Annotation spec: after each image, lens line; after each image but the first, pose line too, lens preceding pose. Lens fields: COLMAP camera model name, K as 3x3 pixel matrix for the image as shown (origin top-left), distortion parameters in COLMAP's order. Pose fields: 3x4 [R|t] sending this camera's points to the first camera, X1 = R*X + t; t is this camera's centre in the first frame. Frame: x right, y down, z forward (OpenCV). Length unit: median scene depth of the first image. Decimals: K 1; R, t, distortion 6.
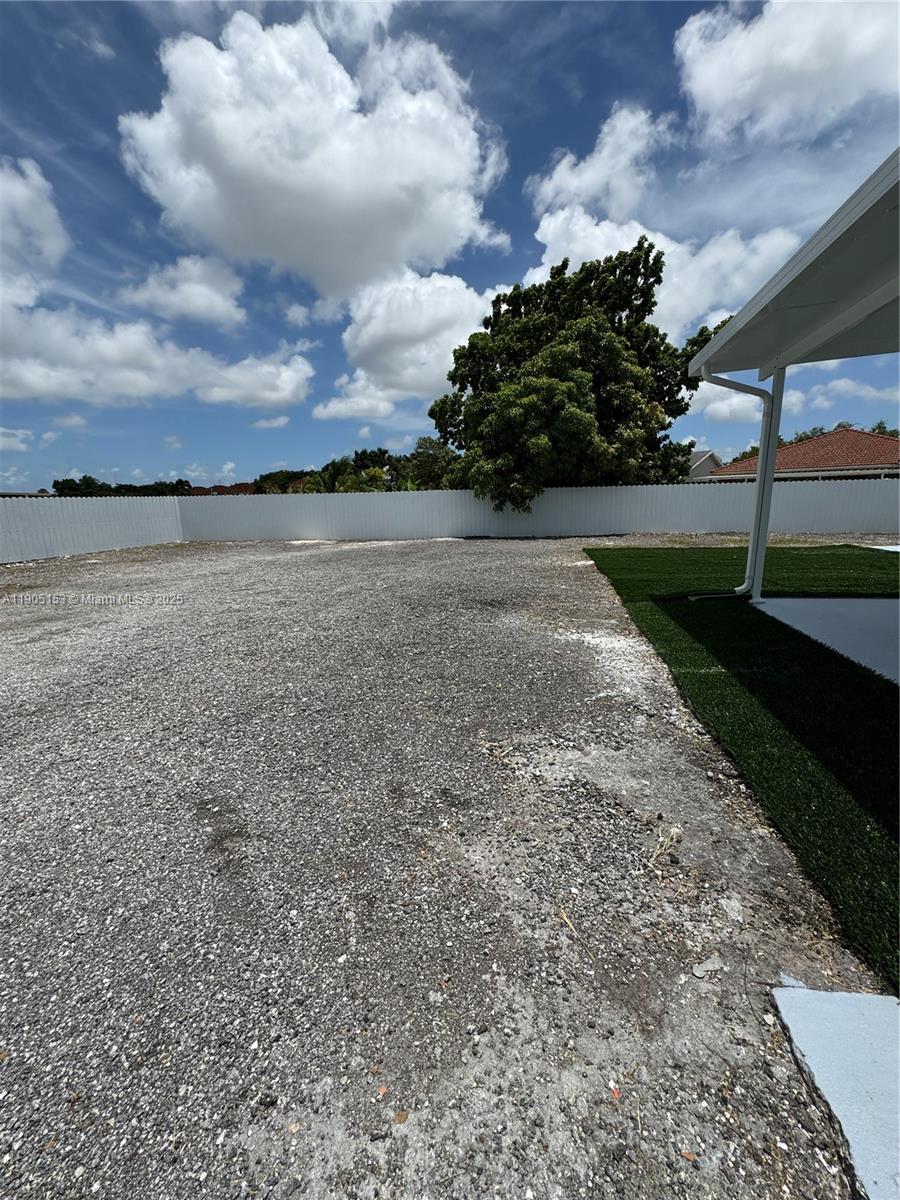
lens RADIAL K [[478.0, 0, 454.0], [0, 478.0, 604.7], [0, 0, 1]] dist [-0.001188, -0.000039]
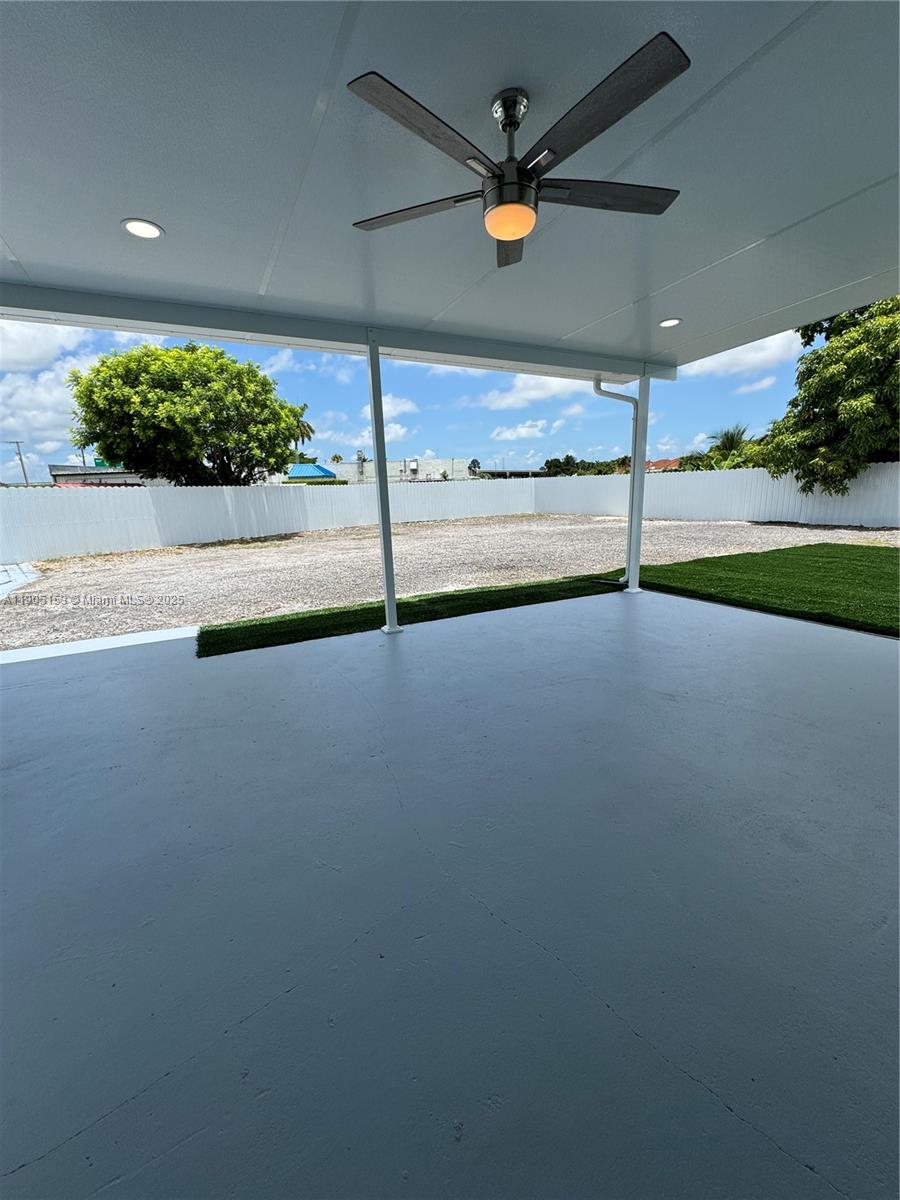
lens RADIAL K [[478.0, 0, 454.0], [0, 478.0, 604.7], [0, 0, 1]] dist [-0.001188, -0.000039]
pose [[0.623755, 0.189833, -0.758217, 0.339658], [-0.148145, 0.981188, 0.123785, -0.013613], [0.767452, 0.035115, 0.640144, -0.001195]]
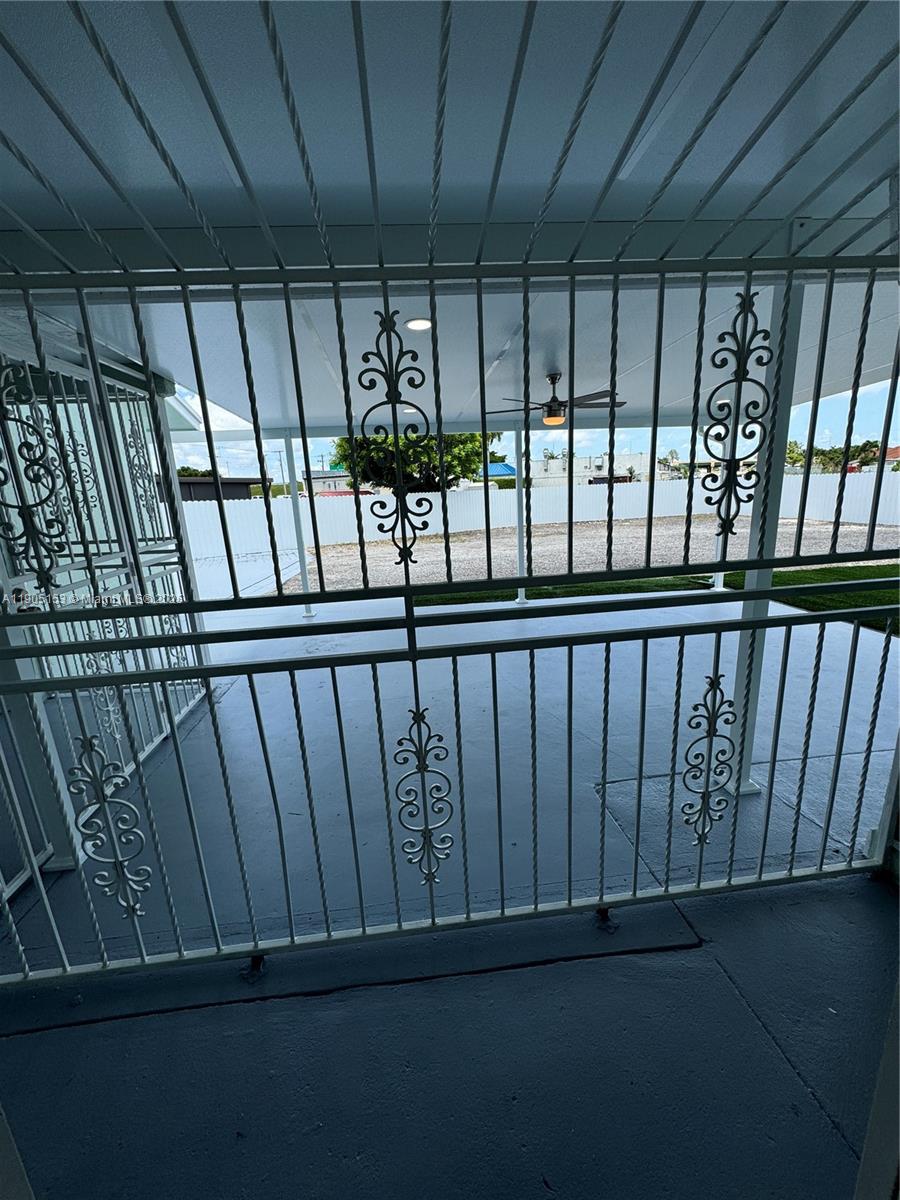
lens RADIAL K [[478.0, 0, 454.0], [0, 478.0, 604.7], [0, 0, 1]] dist [-0.001188, -0.000039]
pose [[0.292362, 0.236927, -0.926493, 0.376935], [-0.164850, 0.966807, 0.195217, -0.018077], [0.941992, 0.095659, 0.321715, -0.012910]]
